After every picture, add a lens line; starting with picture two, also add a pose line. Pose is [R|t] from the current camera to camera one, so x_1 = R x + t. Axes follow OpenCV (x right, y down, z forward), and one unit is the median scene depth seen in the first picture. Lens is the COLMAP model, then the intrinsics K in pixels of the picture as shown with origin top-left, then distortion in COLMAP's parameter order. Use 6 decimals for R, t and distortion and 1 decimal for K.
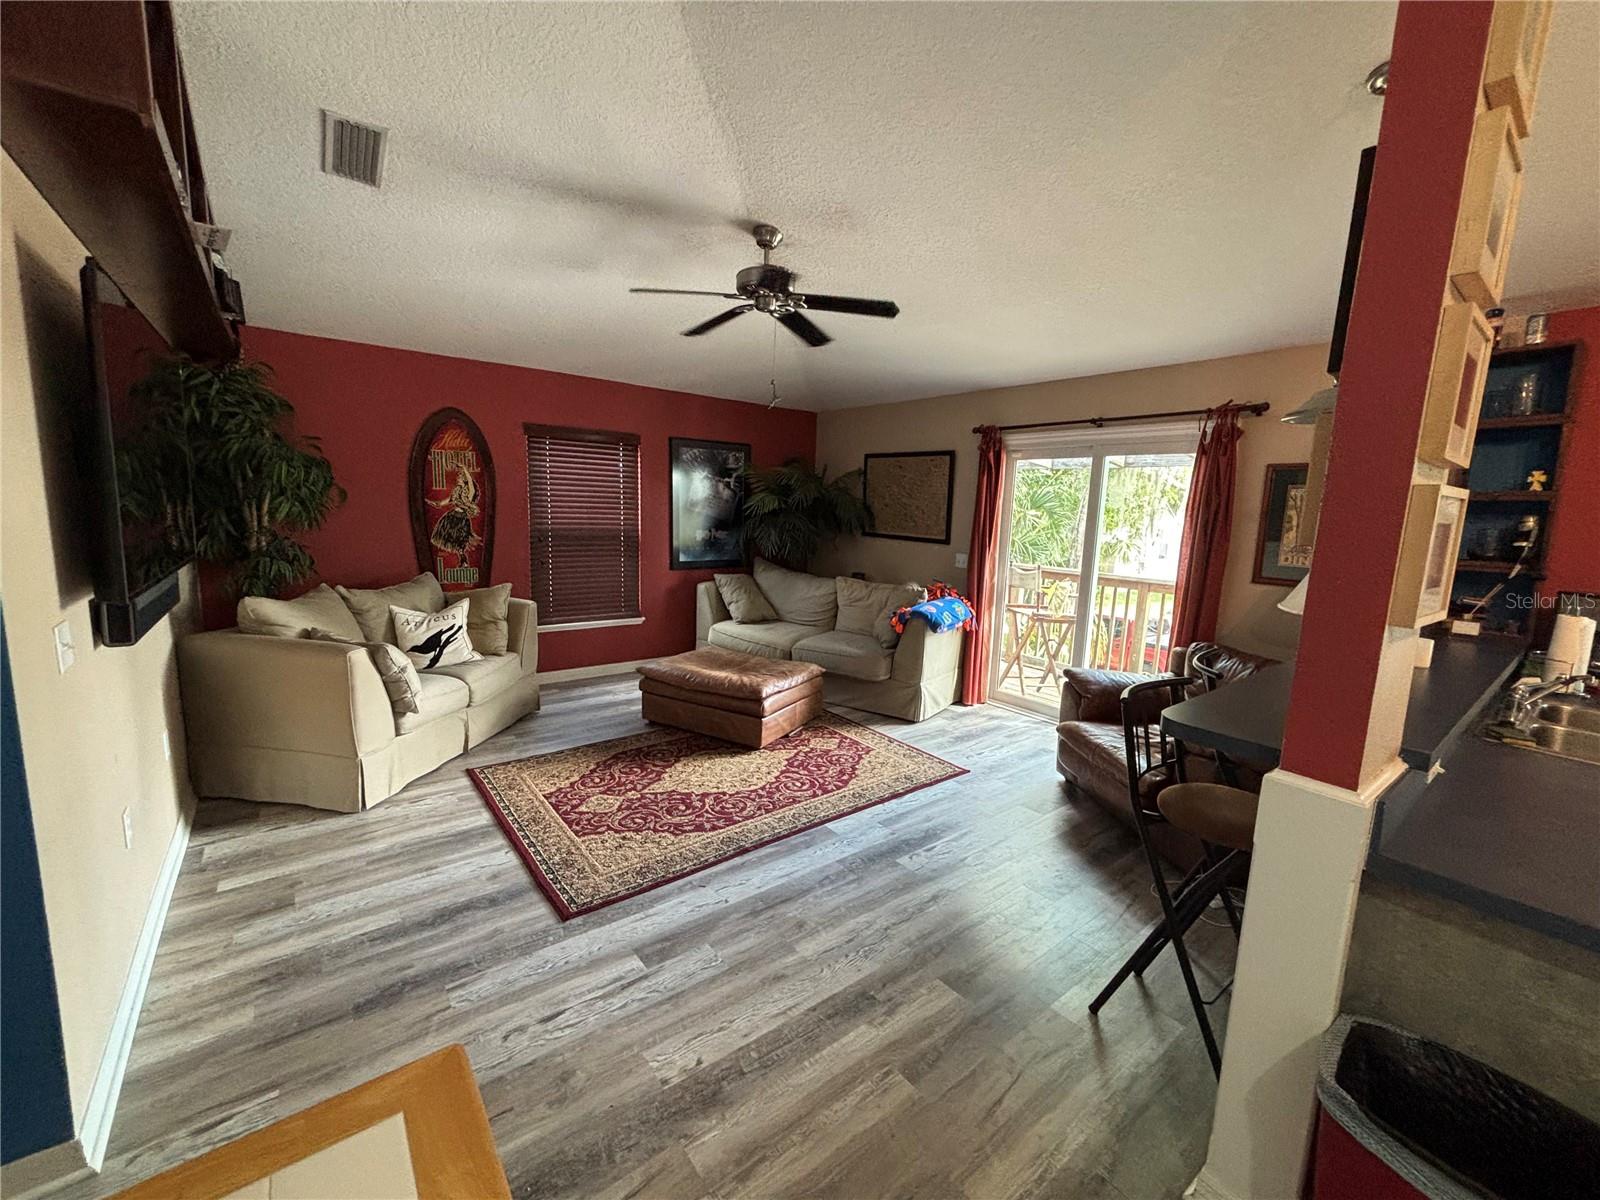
lens RADIAL K [[649.5, 0, 800.0], [0, 649.5, 600.0], [0, 0, 1]] dist [0.009045, -0.000202]
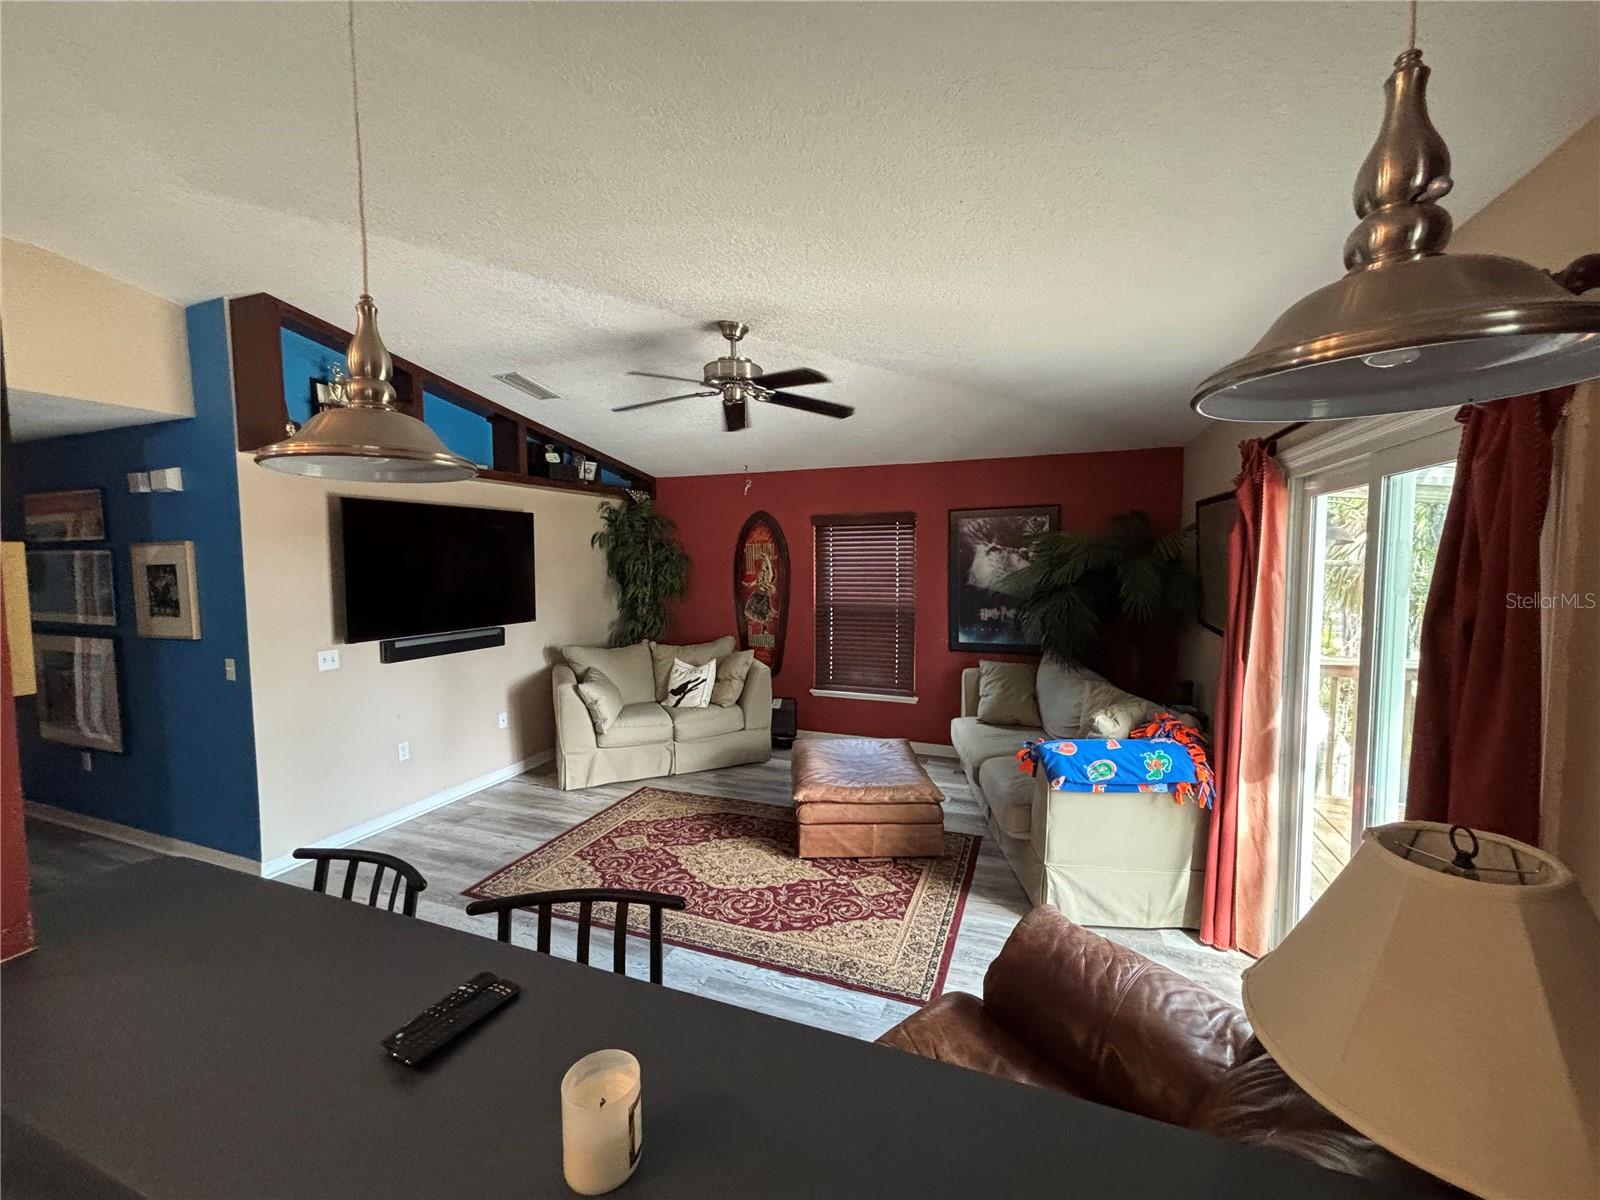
lens RADIAL K [[649.5, 0, 800.0], [0, 649.5, 600.0], [0, 0, 1]] dist [0.009045, -0.000202]
pose [[0.492824, 0.022914, -0.869827, 0.759151], [-0.095067, 0.995087, -0.027649, -0.110361], [0.864920, 0.096318, 0.492581, 0.544236]]
